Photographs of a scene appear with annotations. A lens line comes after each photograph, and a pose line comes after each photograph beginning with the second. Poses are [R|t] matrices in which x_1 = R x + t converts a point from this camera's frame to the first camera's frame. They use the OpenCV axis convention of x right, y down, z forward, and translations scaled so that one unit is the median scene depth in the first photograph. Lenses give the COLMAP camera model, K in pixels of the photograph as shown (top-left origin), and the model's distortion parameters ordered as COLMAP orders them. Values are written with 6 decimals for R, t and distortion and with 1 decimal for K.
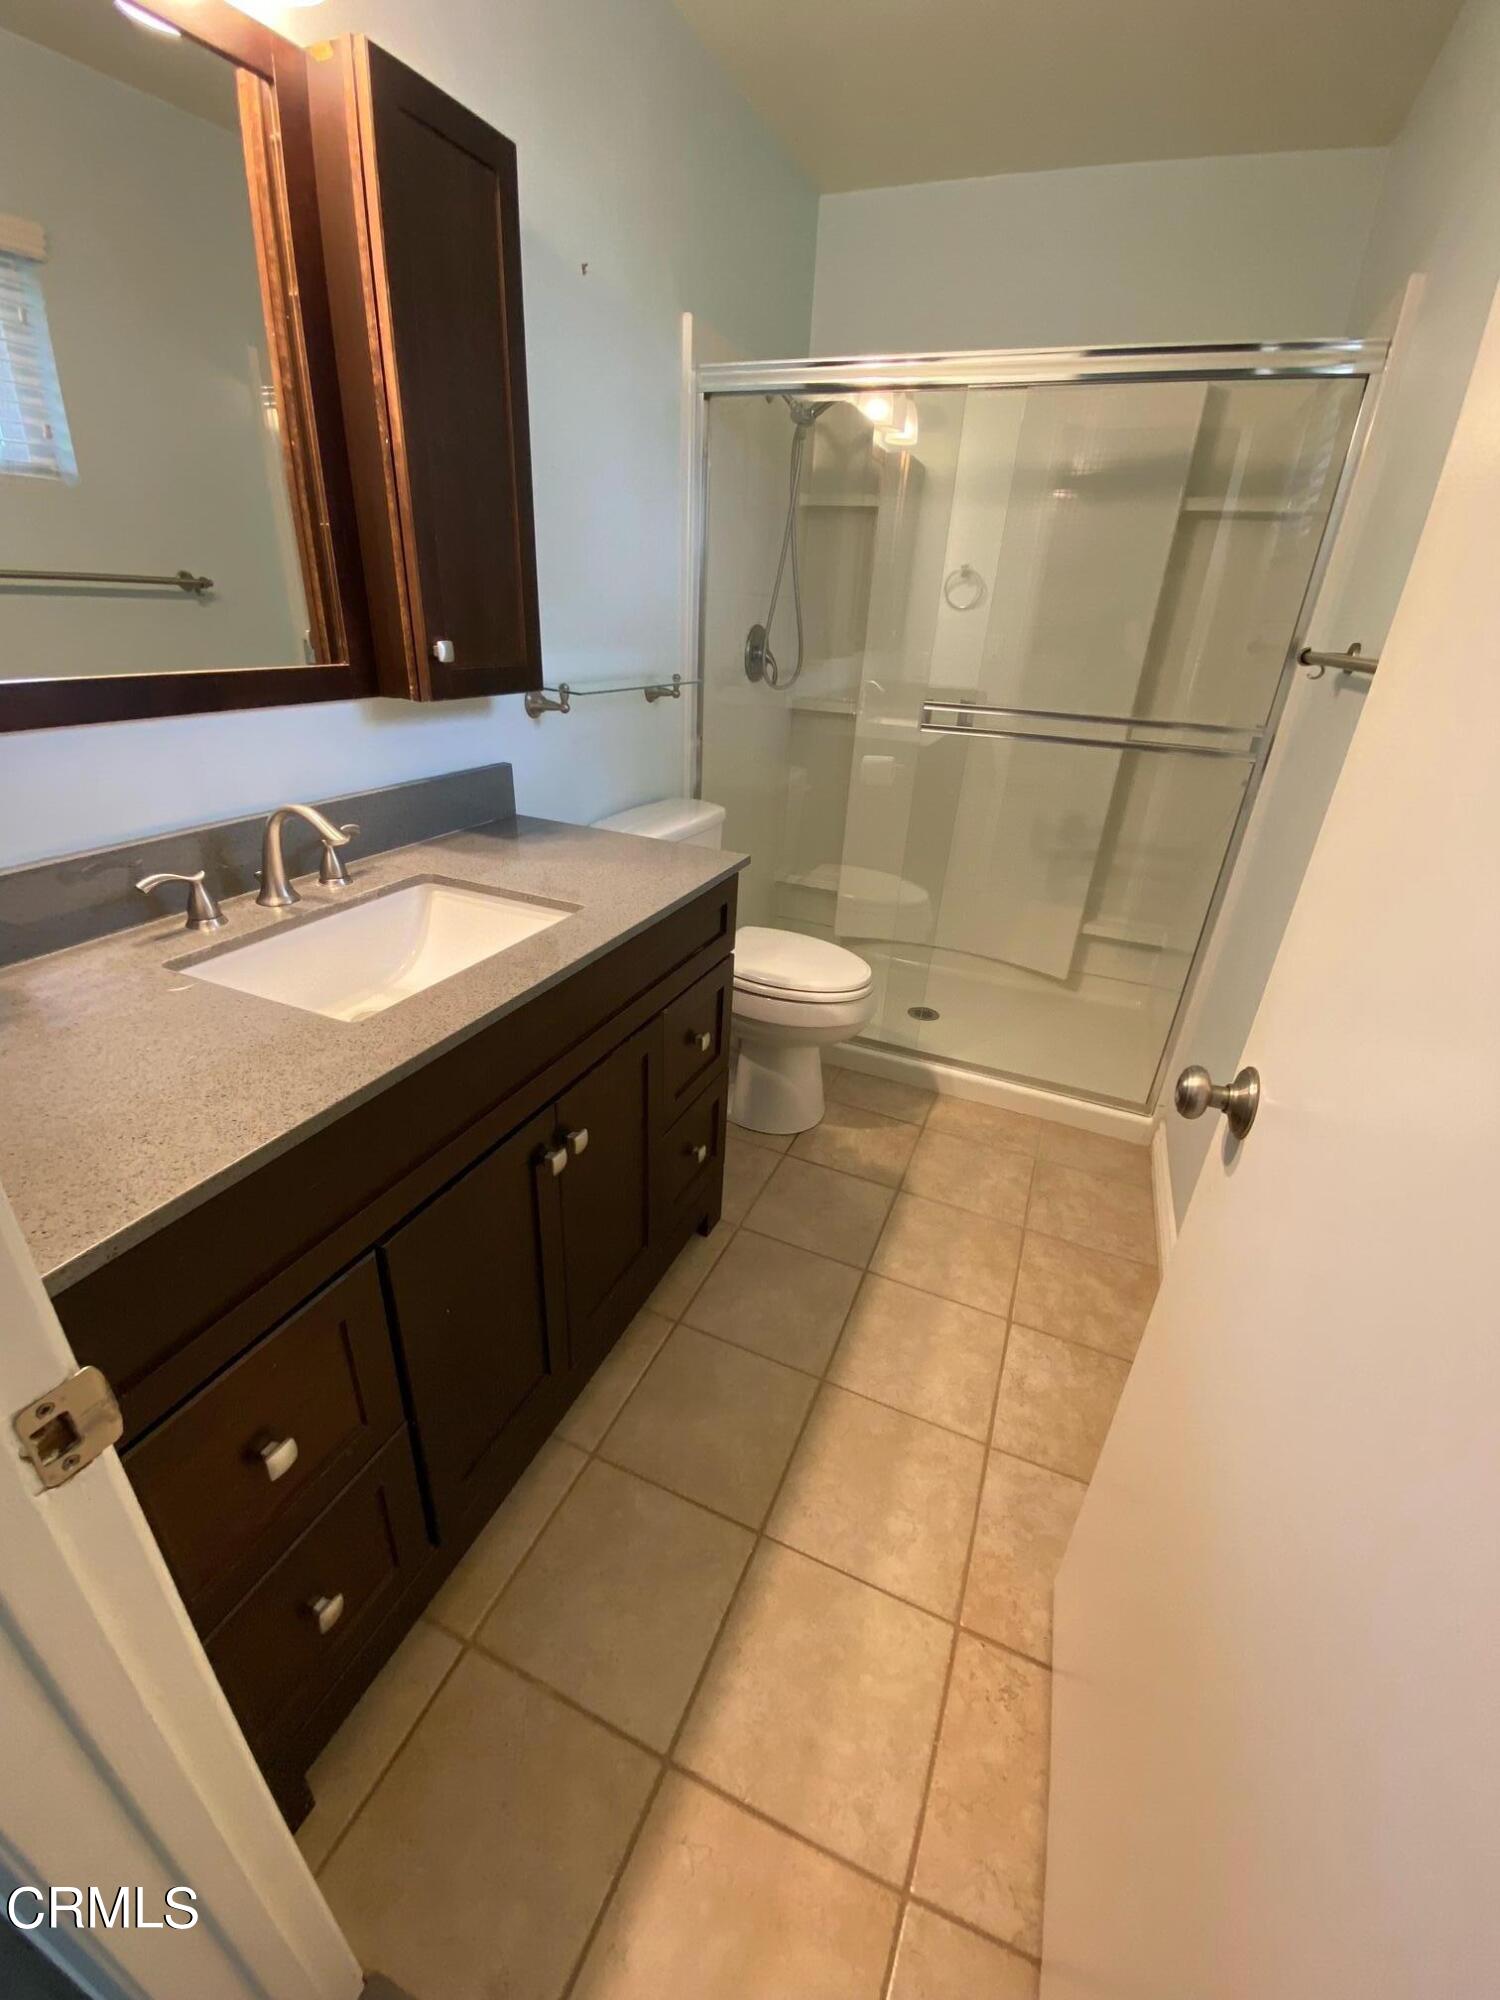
lens RADIAL K [[821.6, 0, 747.5], [0, 821.6, 1004.2], [0, 0, 1]] dist [0.018908, -0.020303]
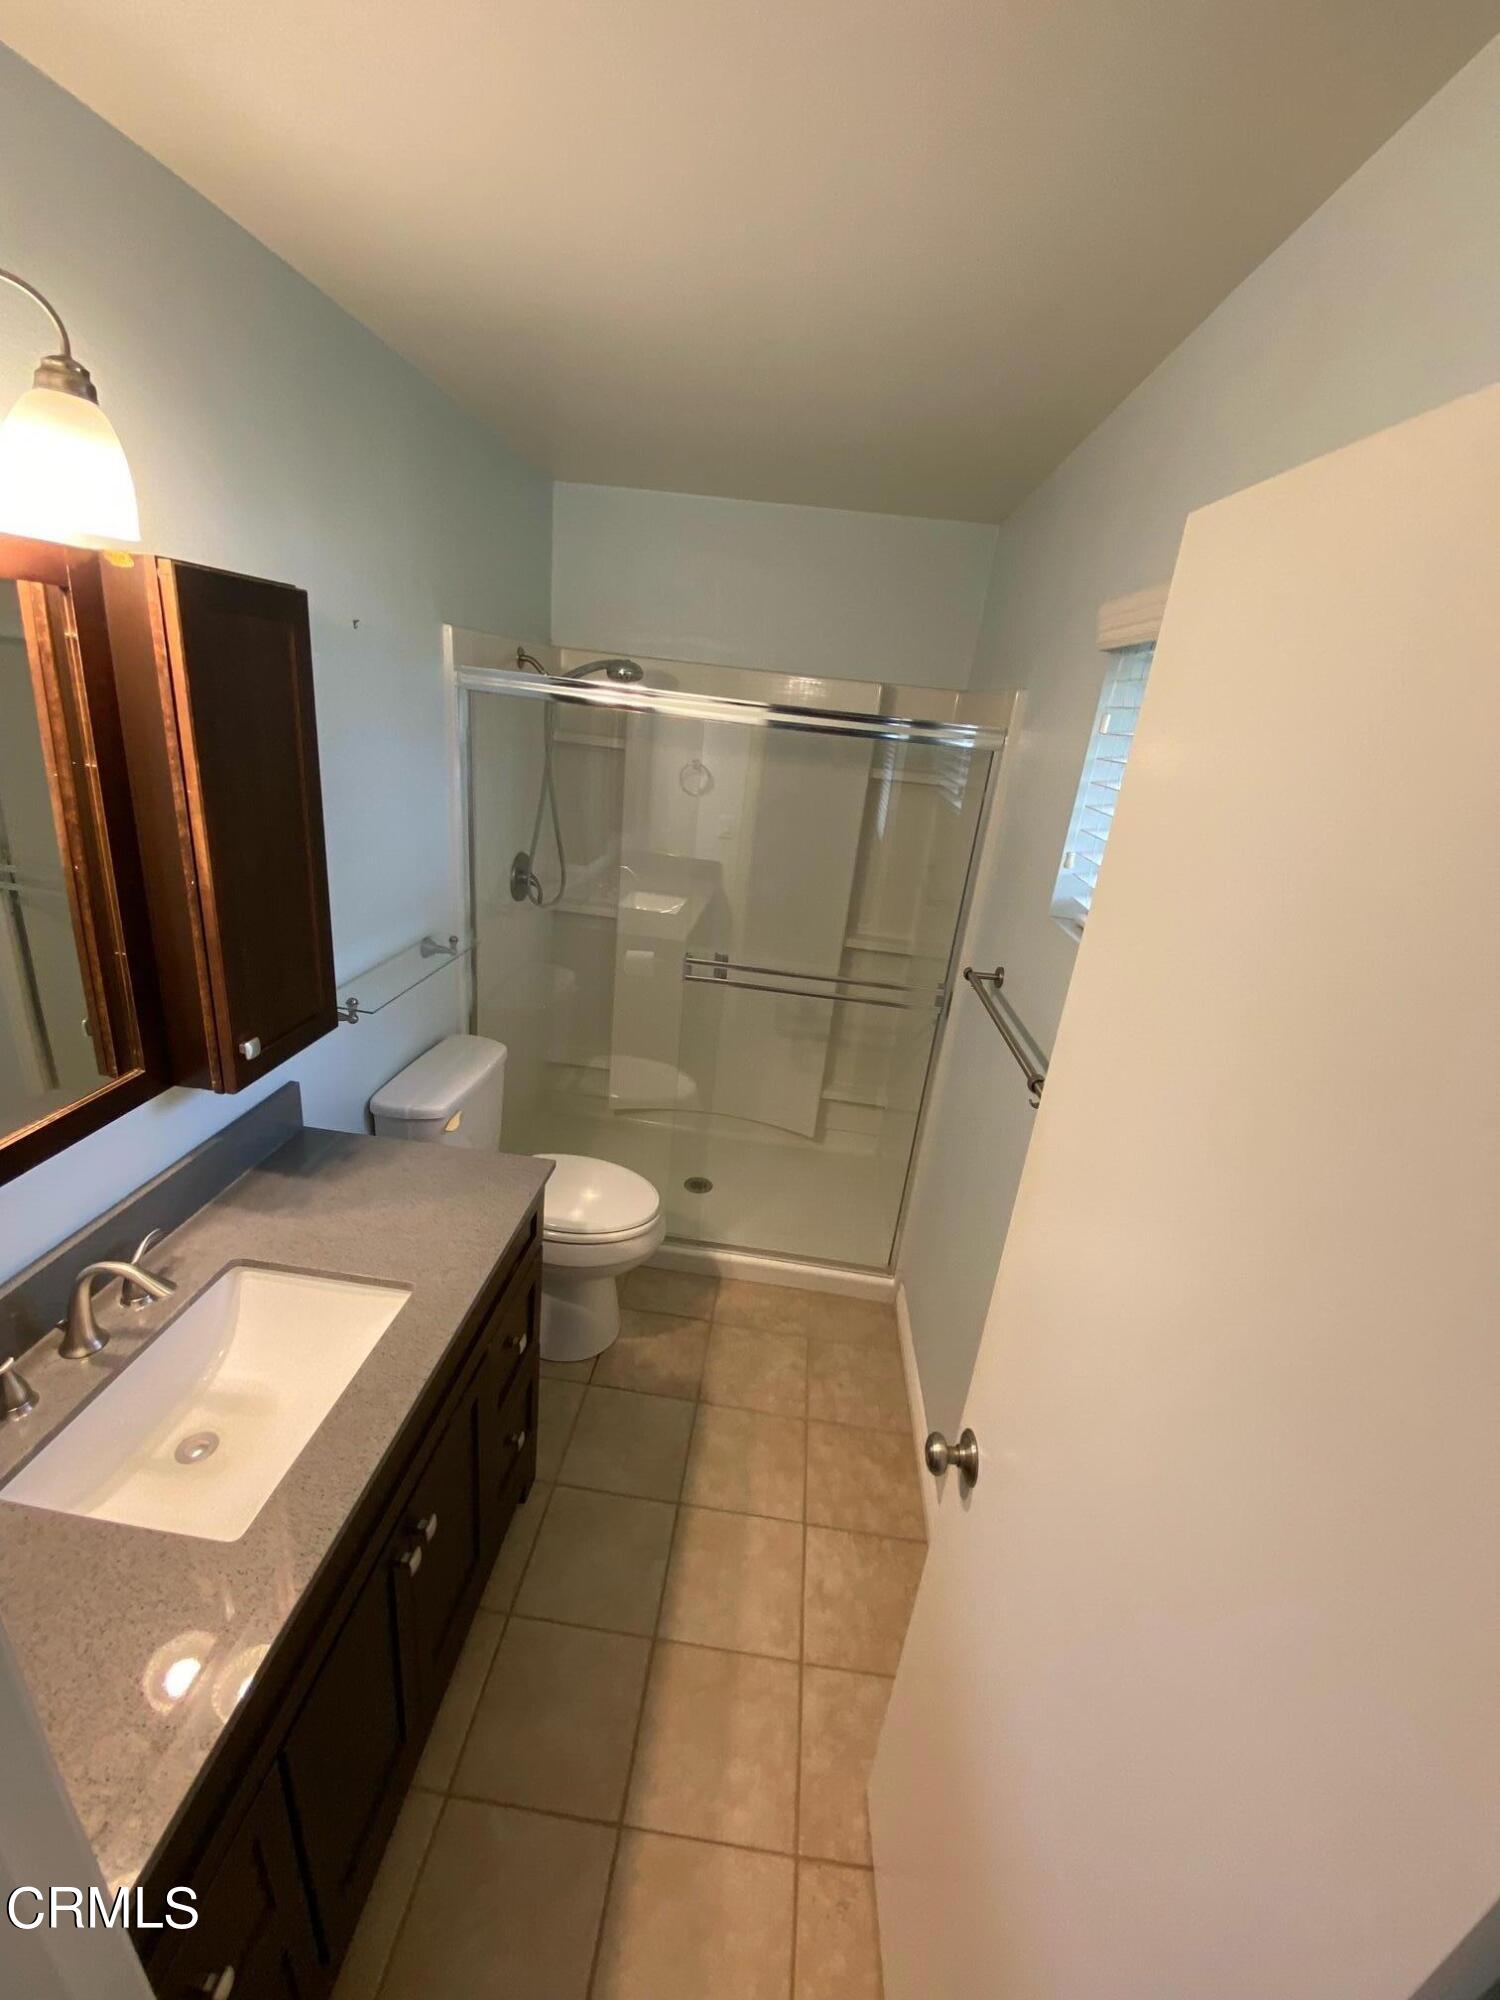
lens RADIAL K [[814.9, 0, 757.9], [0, 814.9, 1005.8], [0, 0, 1]] dist [0.020615, -0.022689]
pose [[0.947154, -0.059657, 0.315183, -0.077135], [0.082251, 0.994872, -0.058865, -0.331360], [-0.310055, 0.081679, 0.947203, -0.156889]]
